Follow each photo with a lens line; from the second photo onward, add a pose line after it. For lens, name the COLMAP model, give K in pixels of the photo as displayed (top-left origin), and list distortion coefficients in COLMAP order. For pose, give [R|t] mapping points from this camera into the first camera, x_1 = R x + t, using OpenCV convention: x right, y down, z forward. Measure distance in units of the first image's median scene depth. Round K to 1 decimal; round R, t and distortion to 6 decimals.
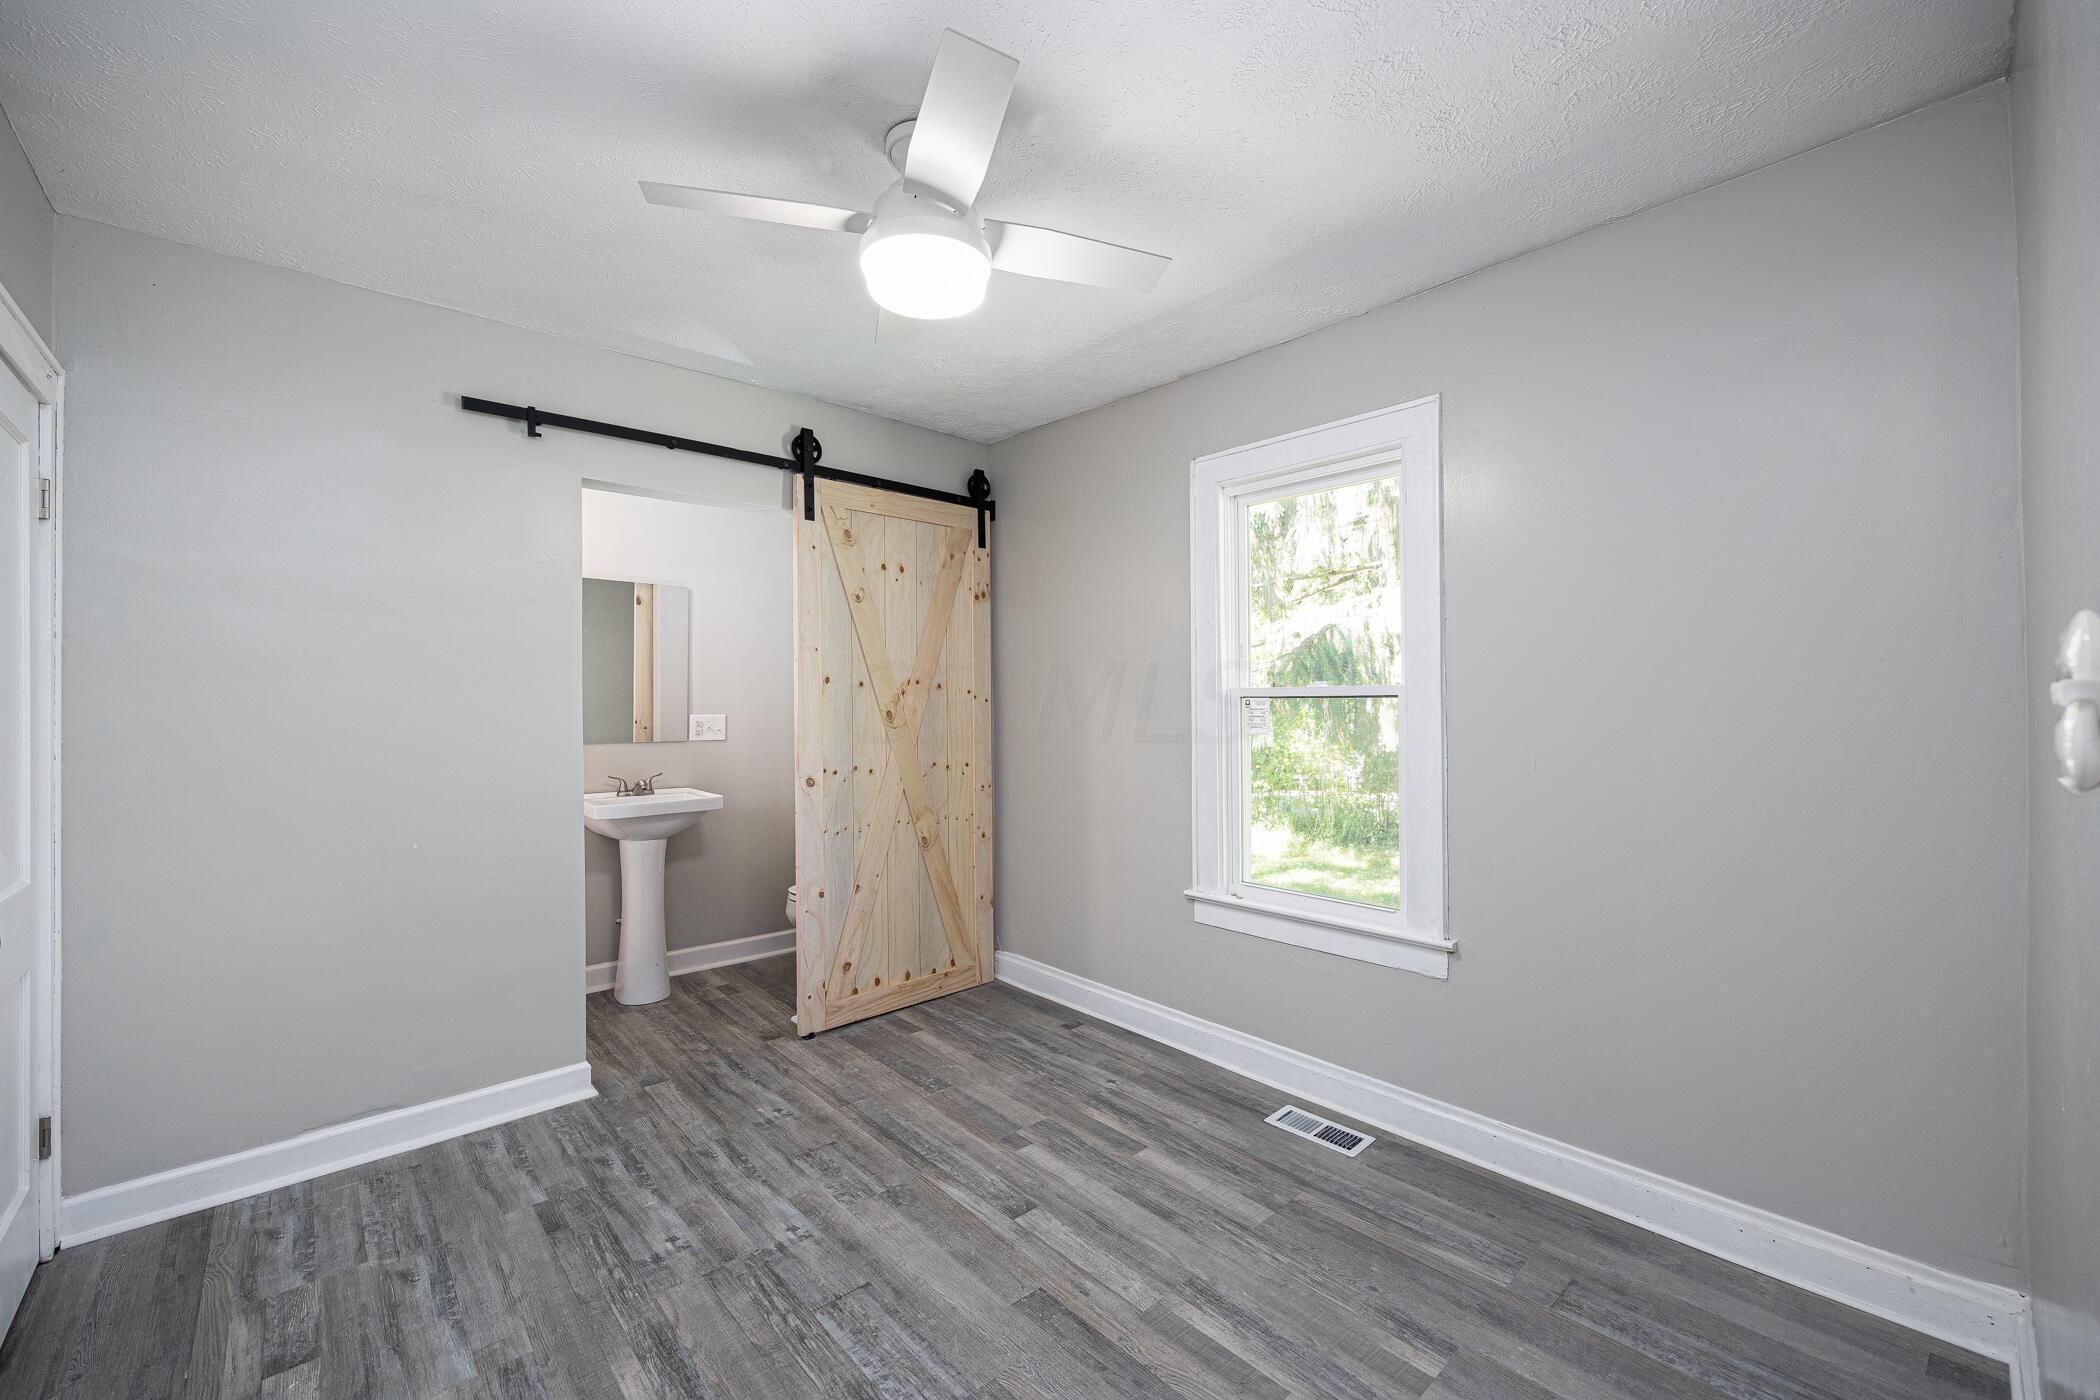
lens RADIAL K [[836.6, 0, 1049.8], [0, 836.6, 697.4], [0, 0, 1]] dist [-0.001953, -0.000376]
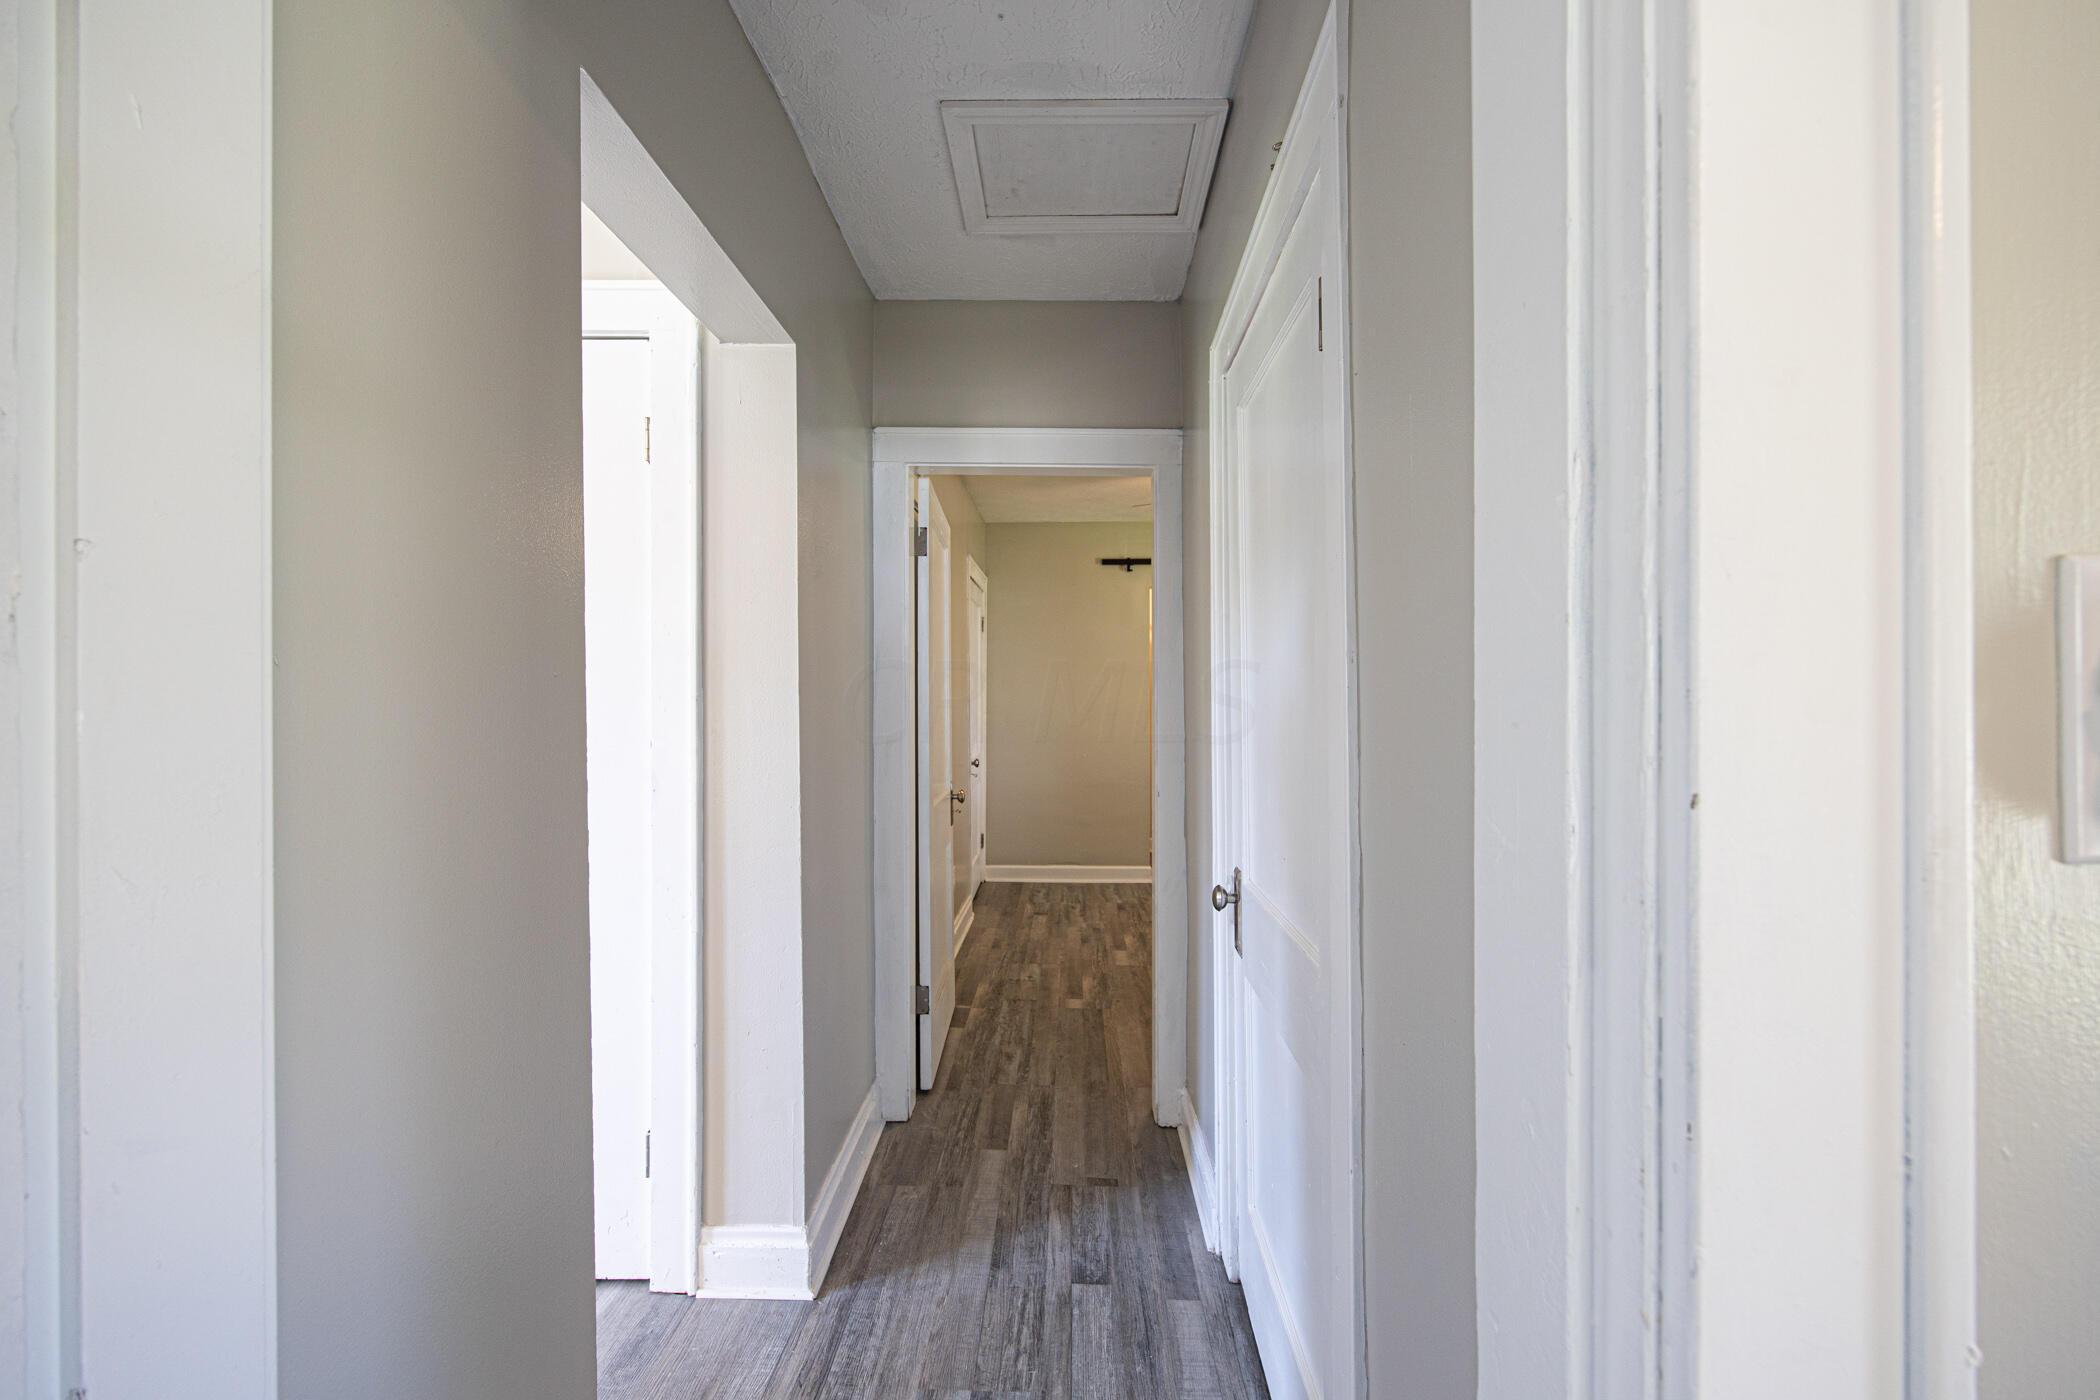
lens RADIAL K [[836.6, 0, 1052.5], [0, 836.6, 697.8], [0, 0, 1]] dist [-0.001953, -0.000376]
pose [[0.728039, 0.006349, -0.685506, 0.965259], [-0.003760, 0.999979, 0.005269, 0.005753], [0.685526, -0.001259, 0.728047, -0.949820]]
